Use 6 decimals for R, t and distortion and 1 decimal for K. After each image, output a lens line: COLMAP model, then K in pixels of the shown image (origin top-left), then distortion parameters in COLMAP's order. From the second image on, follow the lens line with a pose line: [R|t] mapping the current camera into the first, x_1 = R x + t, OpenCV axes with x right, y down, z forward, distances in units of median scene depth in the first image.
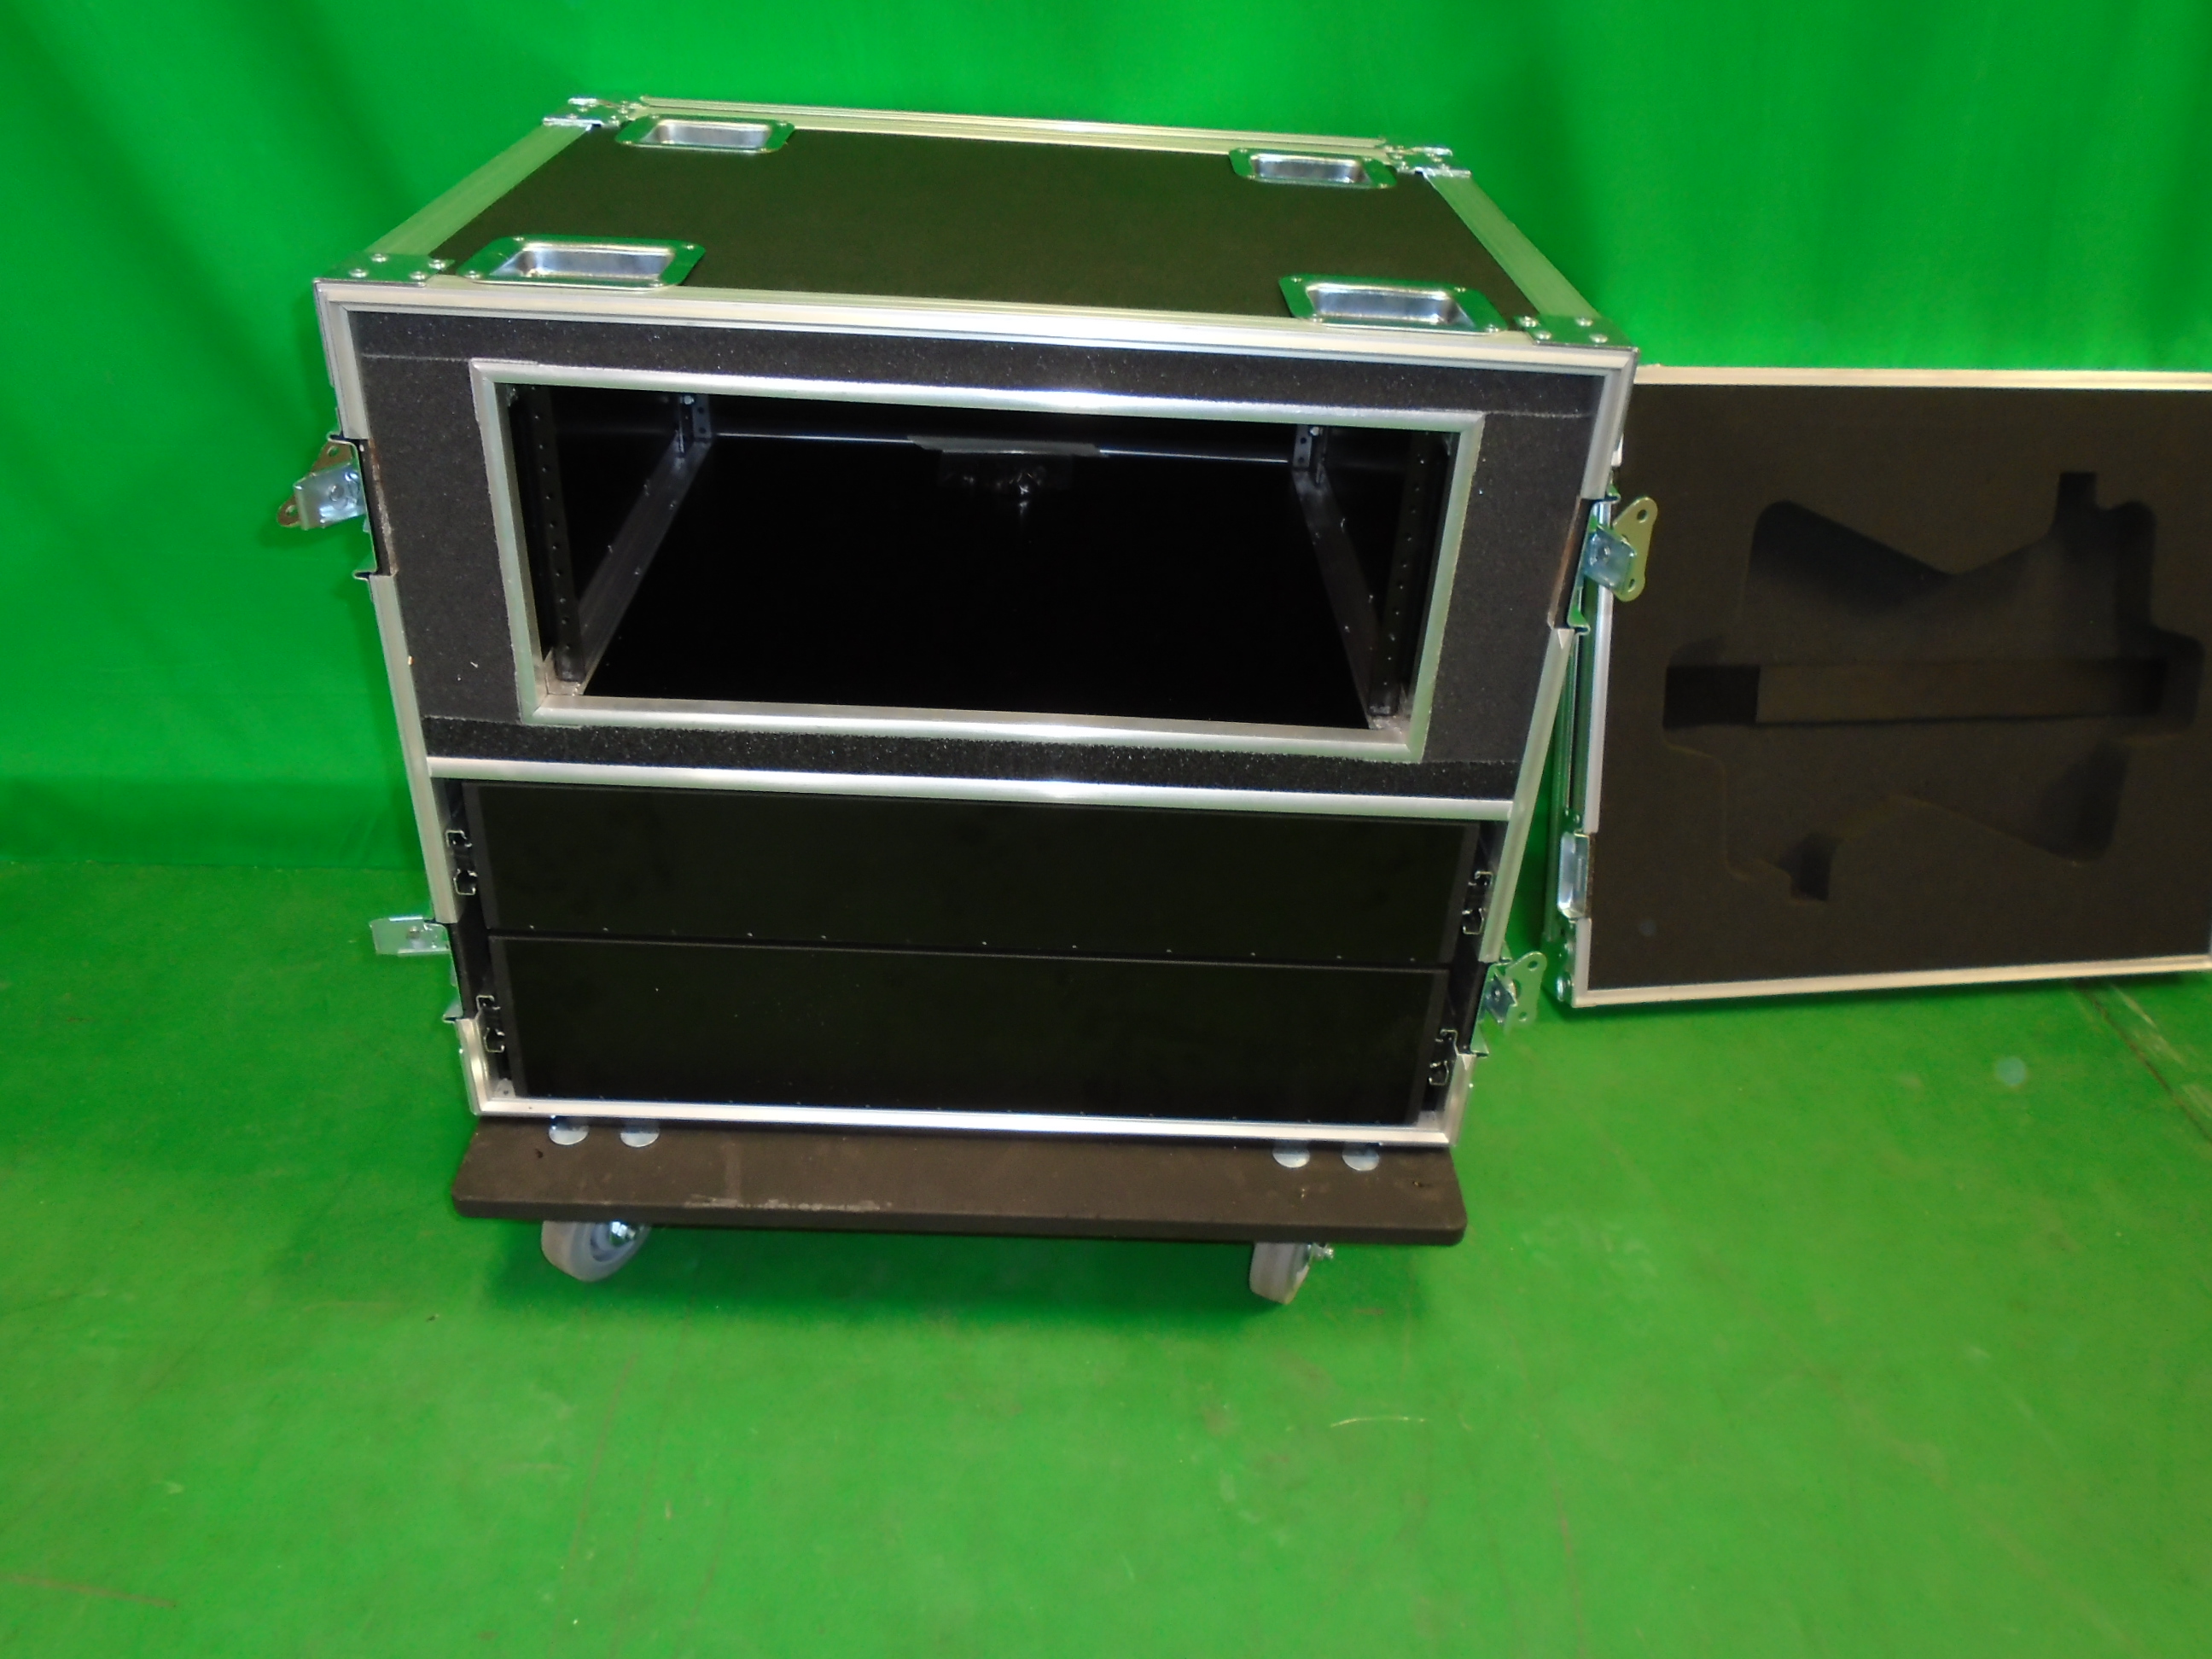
lens RADIAL K [[1696.2, 0, 1106.1], [0, 1696.2, 818.3], [0, 0, 1]] dist [-0.044853, 0.038206]
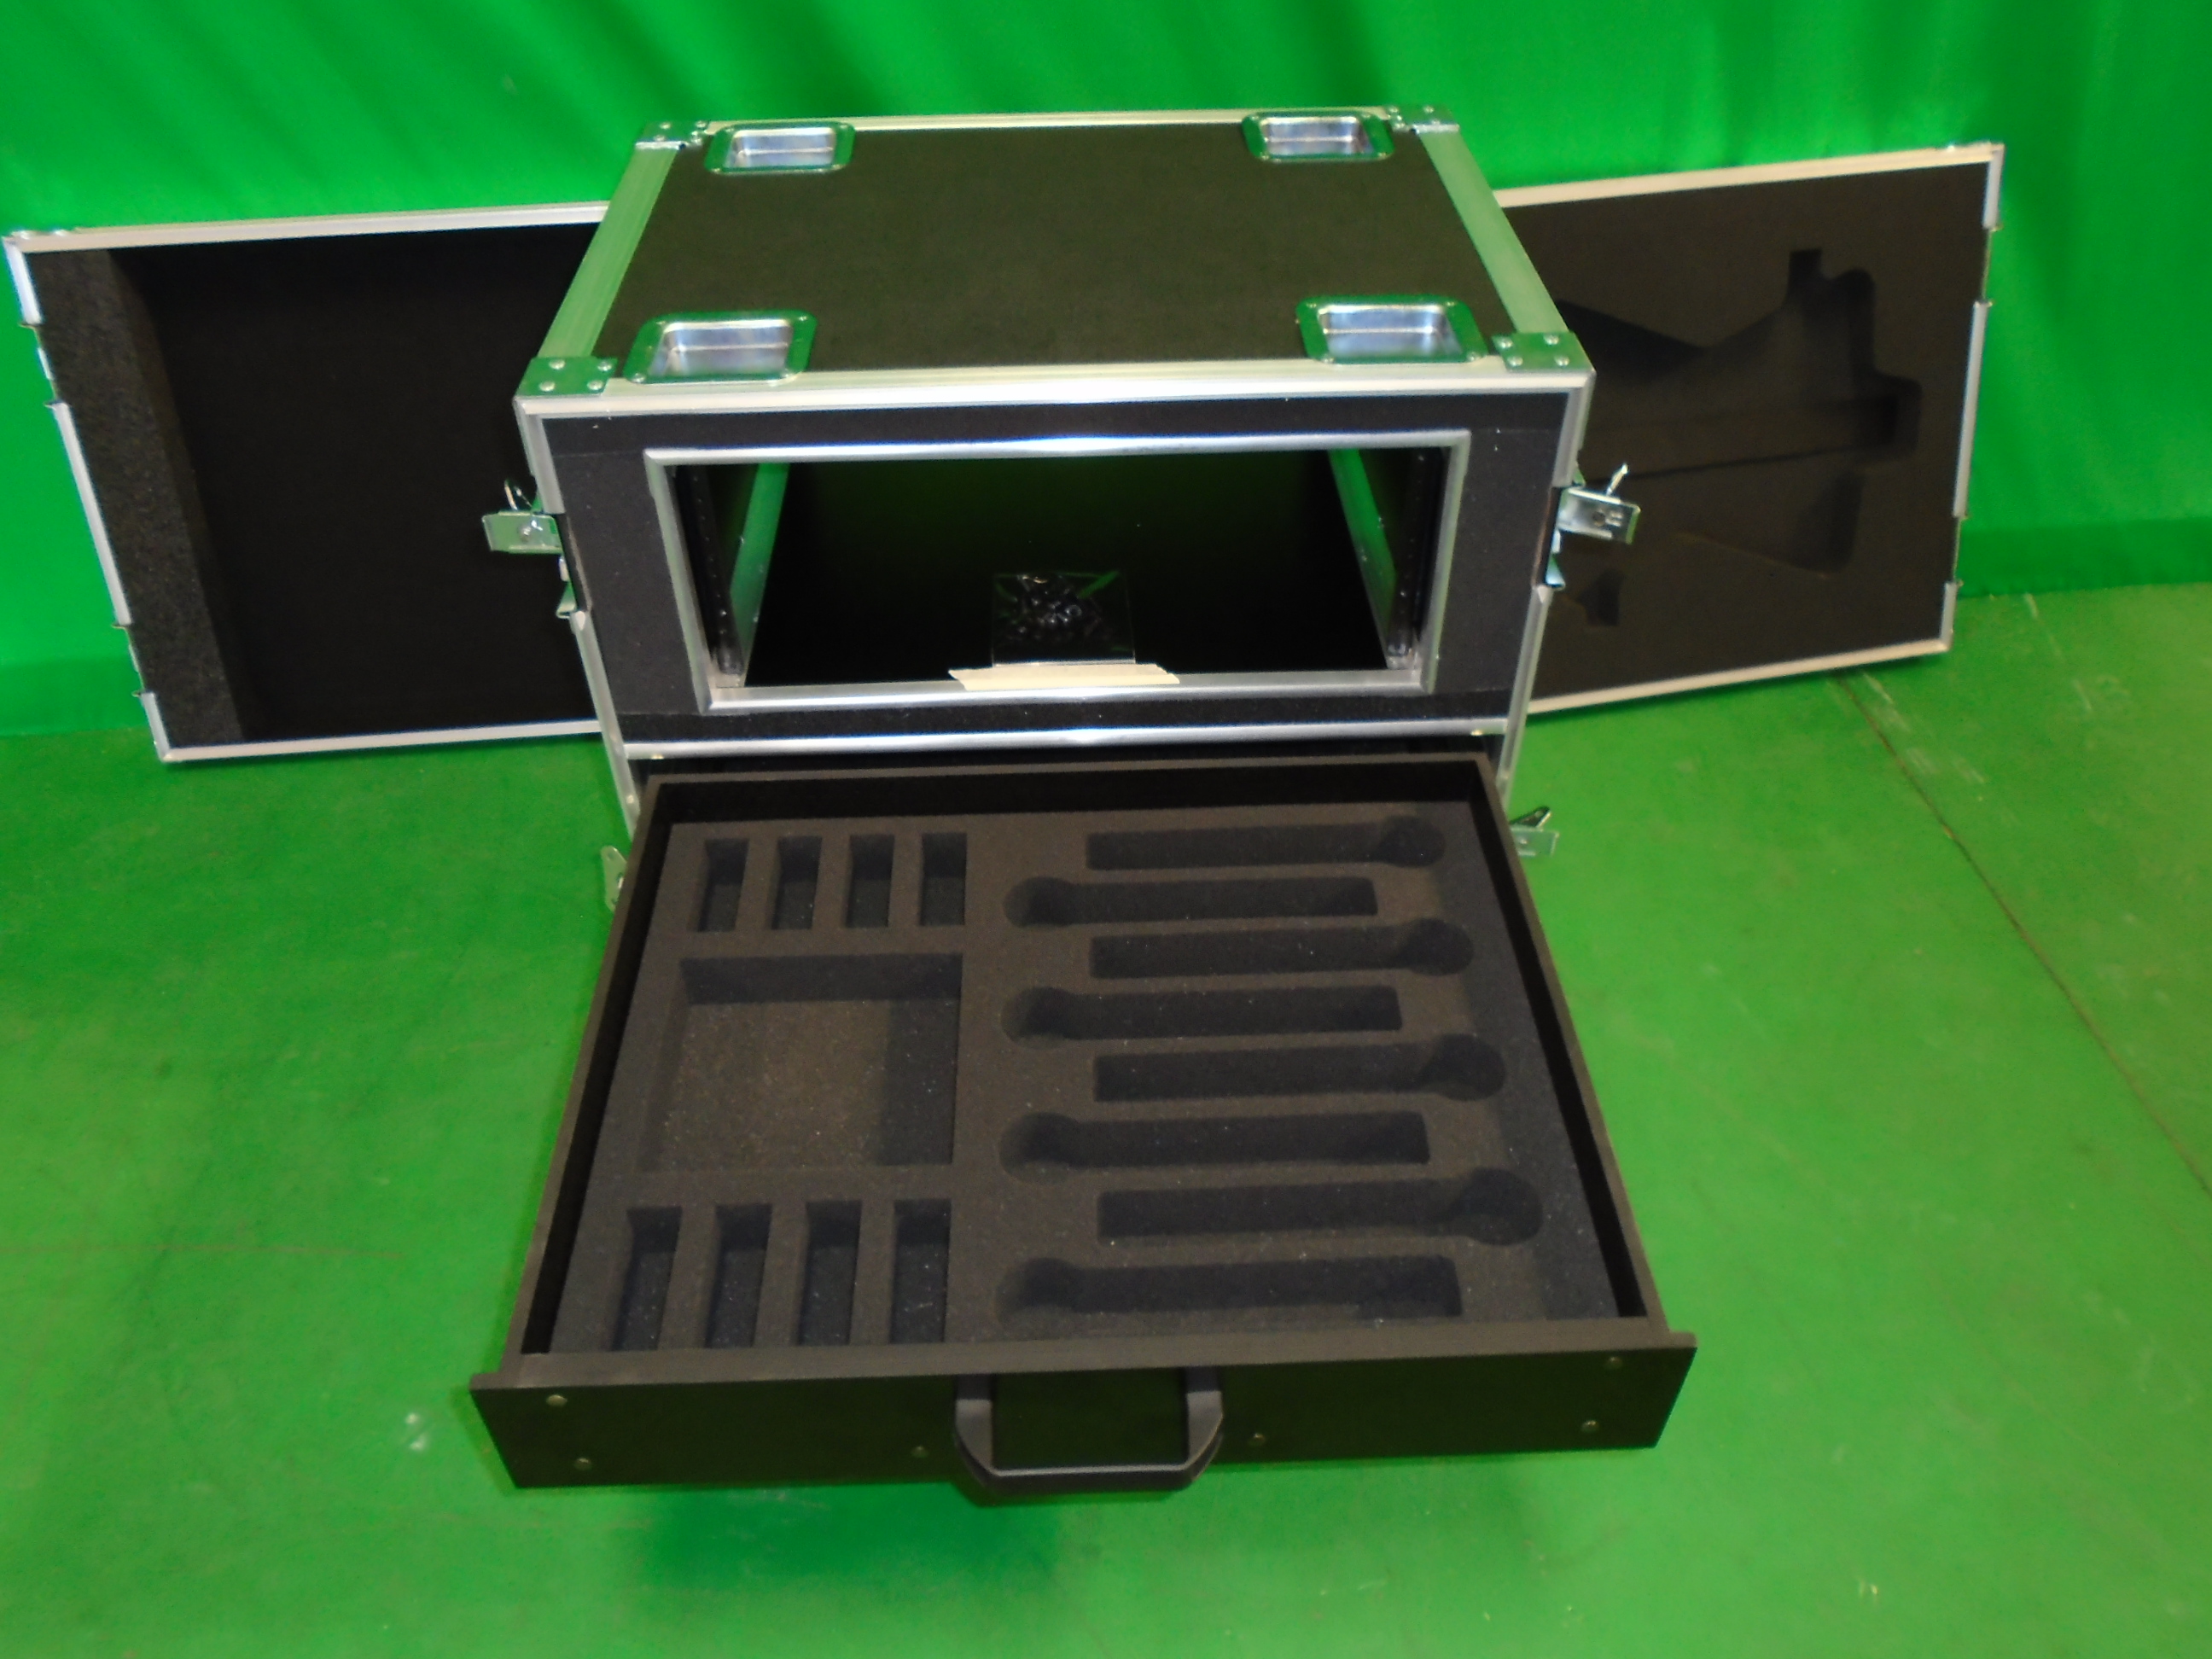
lens RADIAL K [[1696.2, 0, 1087.8], [0, 1696.2, 852.6], [0, 0, 1]] dist [-0.044853, 0.038206]
pose [[0.997212, -0.071647, -0.020853, -0.046425], [0.074202, 0.981670, 0.175550, -0.161867], [0.007893, -0.176608, 0.984250, -0.244250]]
